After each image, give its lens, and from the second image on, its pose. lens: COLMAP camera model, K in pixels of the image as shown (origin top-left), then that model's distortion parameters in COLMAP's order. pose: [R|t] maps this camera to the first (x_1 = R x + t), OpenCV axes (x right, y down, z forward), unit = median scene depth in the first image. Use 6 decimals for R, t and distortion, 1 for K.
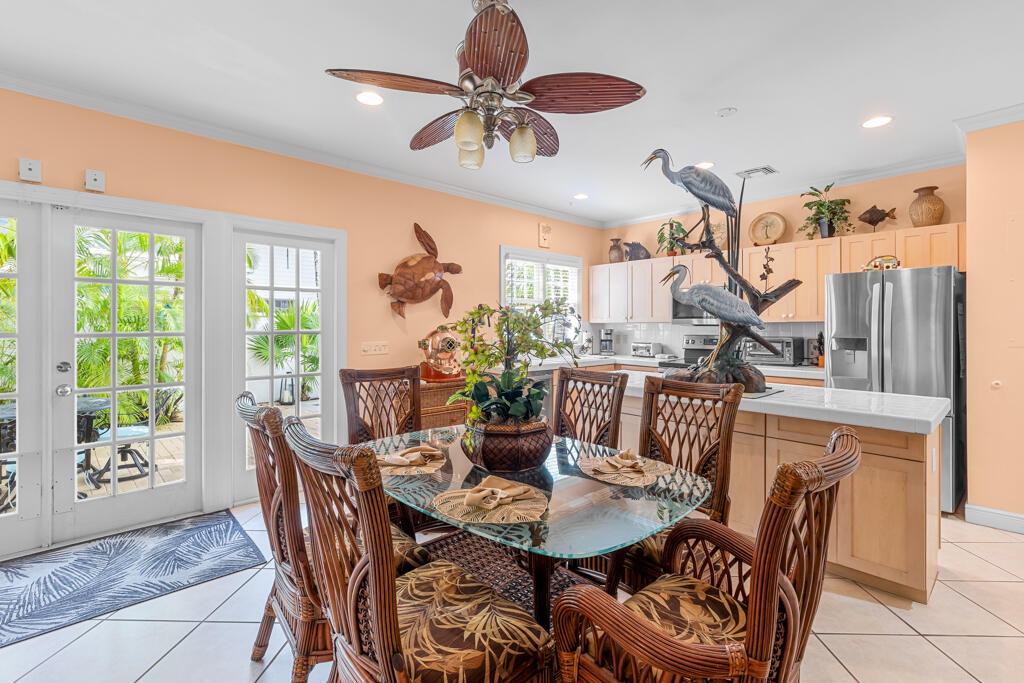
lens RADIAL K [[467.3, 0, 524.4], [0, 467.3, 322.8], [0, 0, 1]] dist [0.005600, -0.000713]
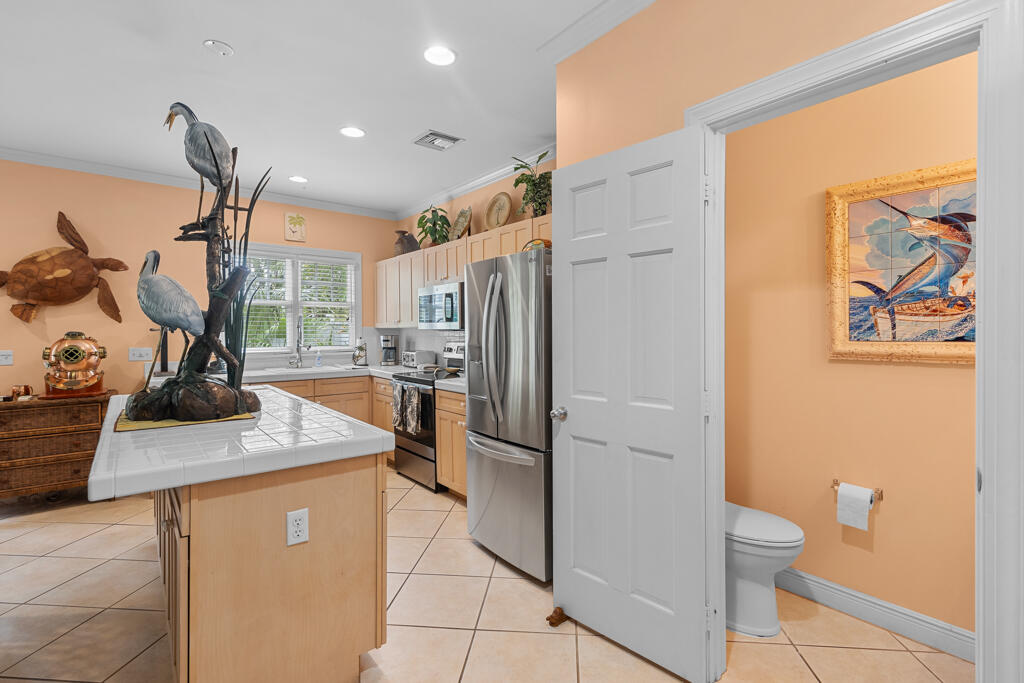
lens RADIAL K [[467.3, 0, 509.8], [0, 467.3, 335.0], [0, 0, 1]] dist [0.005600, -0.000713]
pose [[0.997369, -0.002431, -0.072452, 0.693138], [0.003345, 0.999916, 0.012500, 0.004539], [0.072416, -0.012710, 0.997294, 0.208093]]
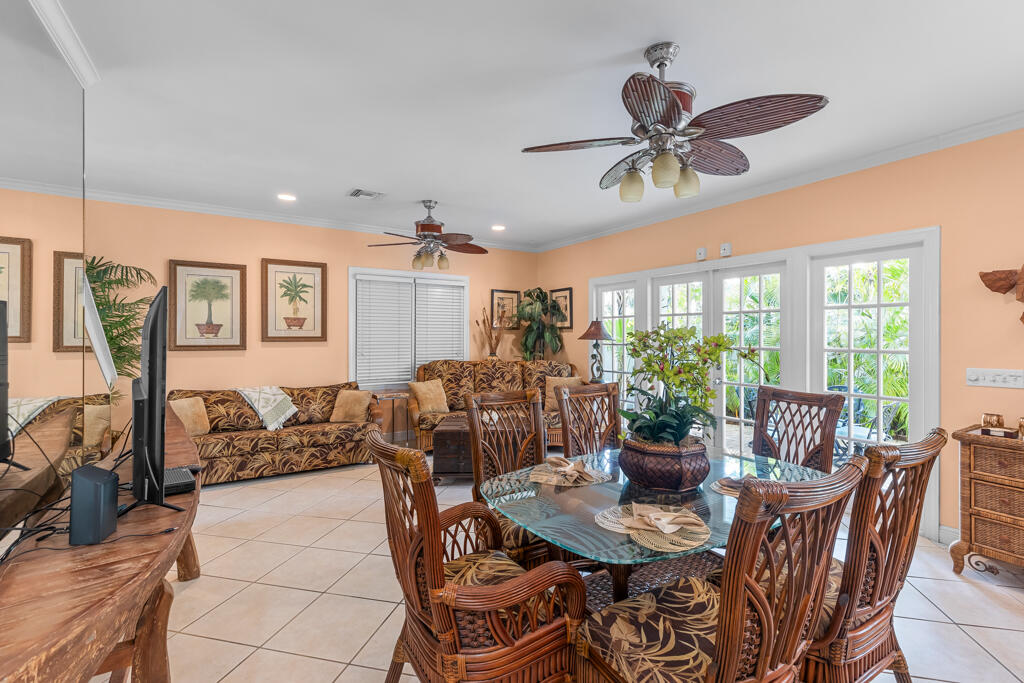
lens RADIAL K [[467.3, 0, 514.3], [0, 467.3, 331.7], [0, 0, 1]] dist [0.005600, -0.000713]
pose [[-0.214094, -0.007861, -0.976781, 0.526339], [0.001529, 0.999964, -0.008383, -0.010734], [0.976812, -0.003288, -0.214074, 0.439829]]
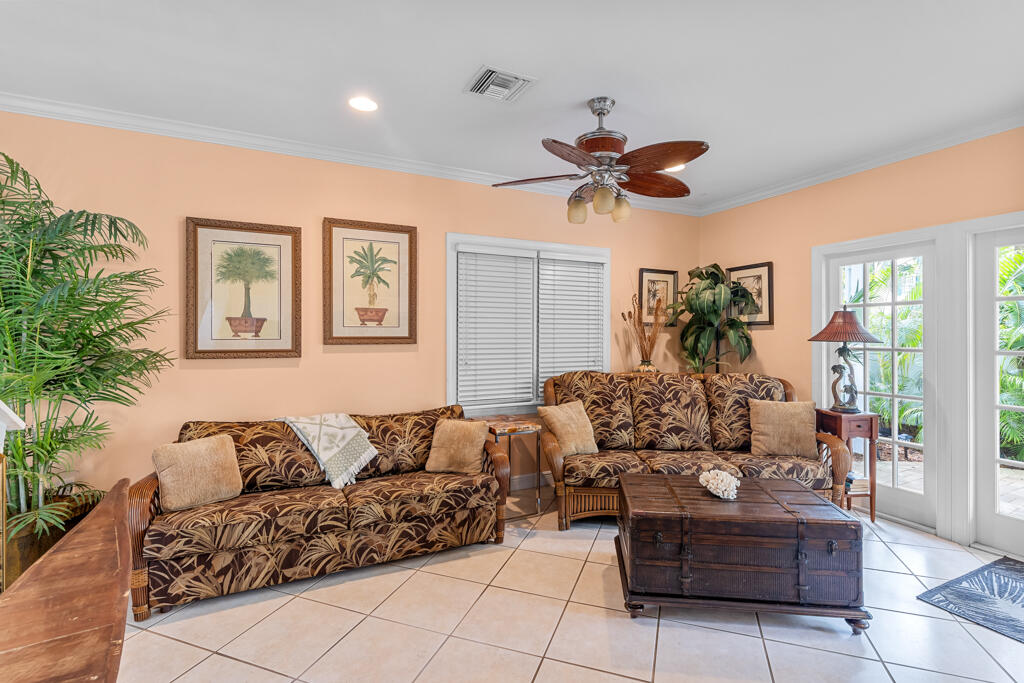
lens RADIAL K [[467.3, 0, 519.4], [0, 467.3, 331.6], [0, 0, 1]] dist [0.005600, -0.000713]
pose [[-0.310510, -0.008482, -0.950532, 0.115011], [0.002042, 0.999952, -0.009590, -0.009520], [0.950568, -0.004919, -0.310478, 0.087786]]
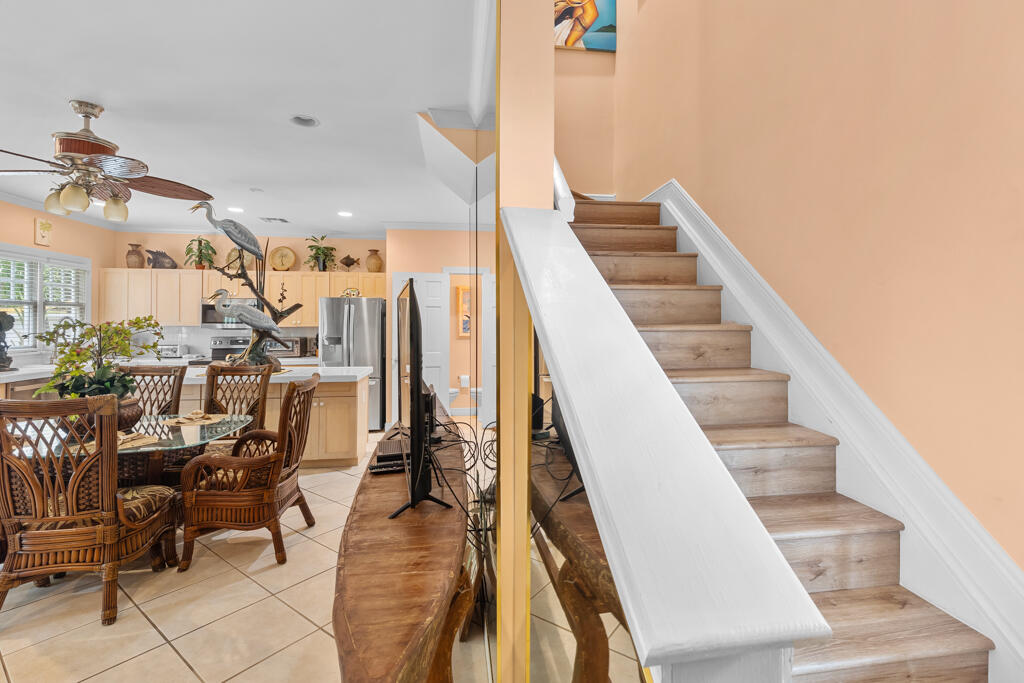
lens RADIAL K [[467.3, 0, 523.1], [0, 467.3, 319.7], [0, 0, 1]] dist [0.005600, -0.000713]
pose [[0.576536, 0.008987, 0.817022, -0.225723], [-0.005789, 0.999959, -0.006914, -0.018224], [-0.817051, -0.000743, 0.576565, -0.427157]]
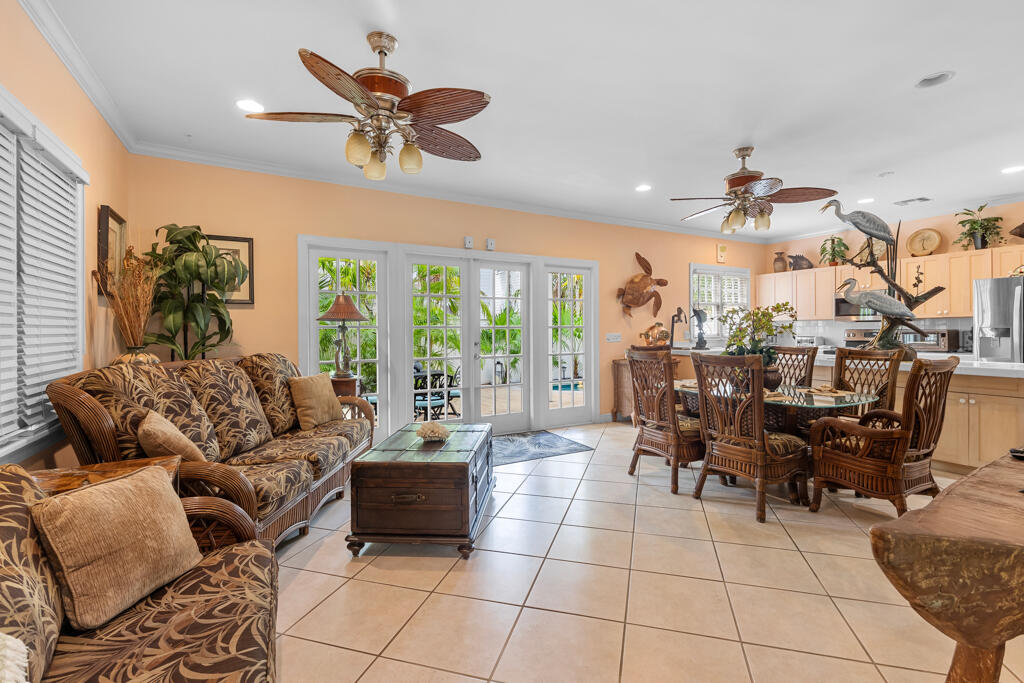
lens RADIAL K [[467.3, 0, 519.8], [0, 467.3, 330.7], [0, 0, 1]] dist [0.005600, -0.000713]
pose [[0.968772, -0.005036, -0.247903, -0.238957], [0.006476, 0.999967, 0.004992, 0.022197], [0.247869, -0.006442, 0.968772, -0.533263]]
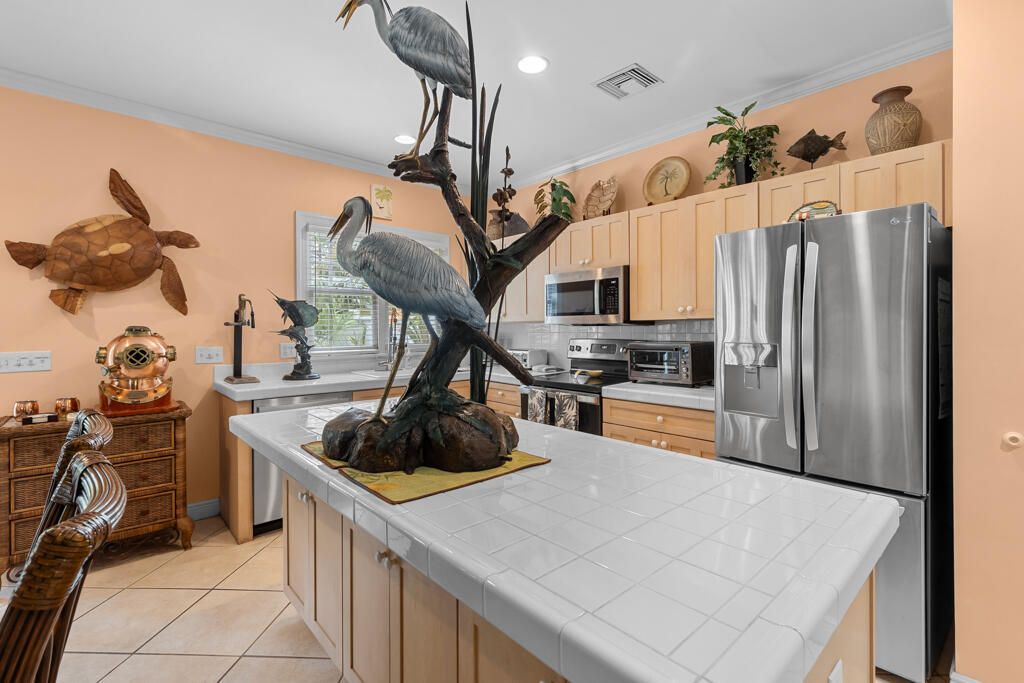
lens RADIAL K [[467.3, 0, 520.4], [0, 467.3, 330.0], [0, 0, 1]] dist [0.005600, -0.000713]
pose [[0.999878, -0.002916, -0.015327, 0.368501], [0.003053, 0.999955, 0.008947, 0.007748], [0.015300, -0.008992, 0.999843, 0.371311]]
